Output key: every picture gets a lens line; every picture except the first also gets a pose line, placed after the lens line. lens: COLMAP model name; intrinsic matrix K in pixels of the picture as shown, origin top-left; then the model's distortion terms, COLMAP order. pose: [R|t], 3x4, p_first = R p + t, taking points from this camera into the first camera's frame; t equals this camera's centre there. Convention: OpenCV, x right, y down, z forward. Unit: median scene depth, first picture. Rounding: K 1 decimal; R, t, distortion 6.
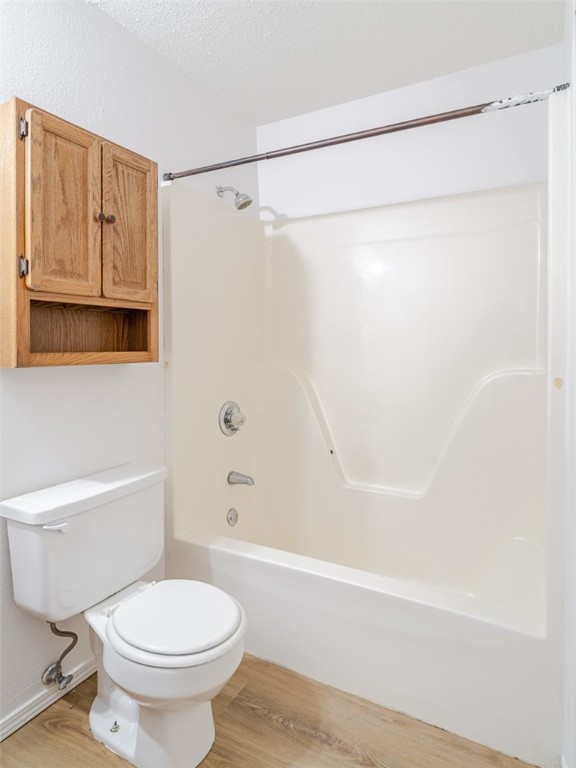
lens RADIAL K [[453.3, 0, 280.0], [0, 453.3, 343.0], [0, 0, 1]] dist [0.008630, -0.000138]
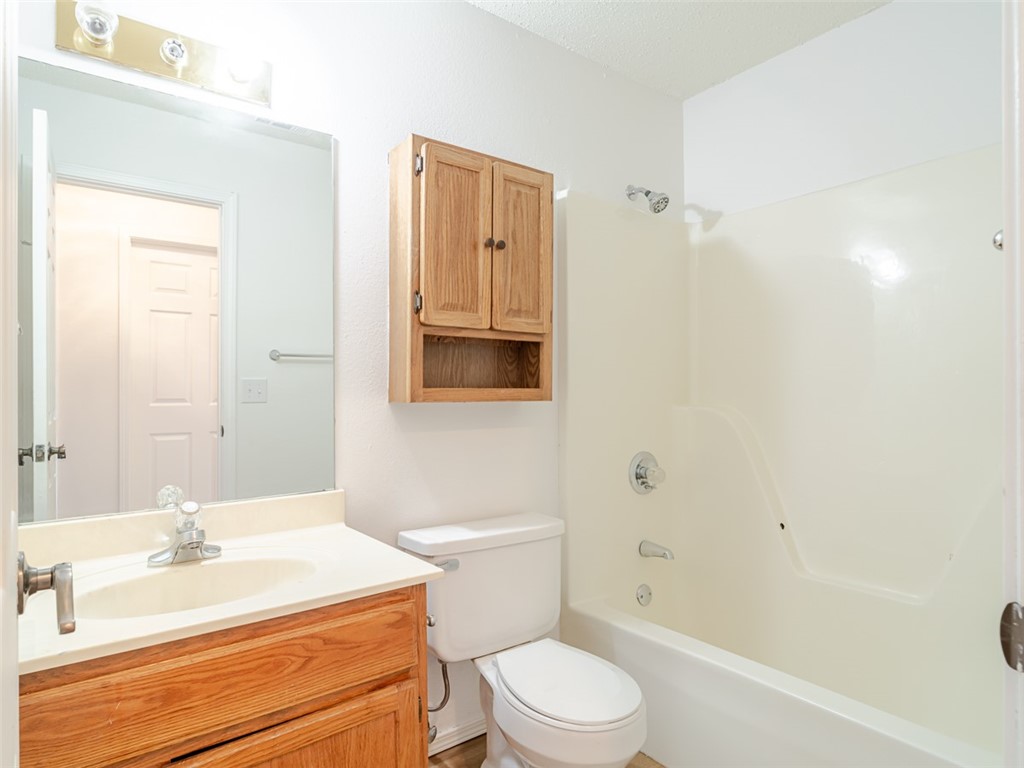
lens RADIAL K [[604.4, 0, 510.5], [0, 604.4, 383.9], [0, 0, 1]] dist [0.008630, -0.000138]
pose [[0.935696, 0.010997, -0.352637, 0.077906], [-0.007317, 0.999904, 0.011768, -0.003898], [0.352732, -0.008431, 0.935686, -0.139022]]
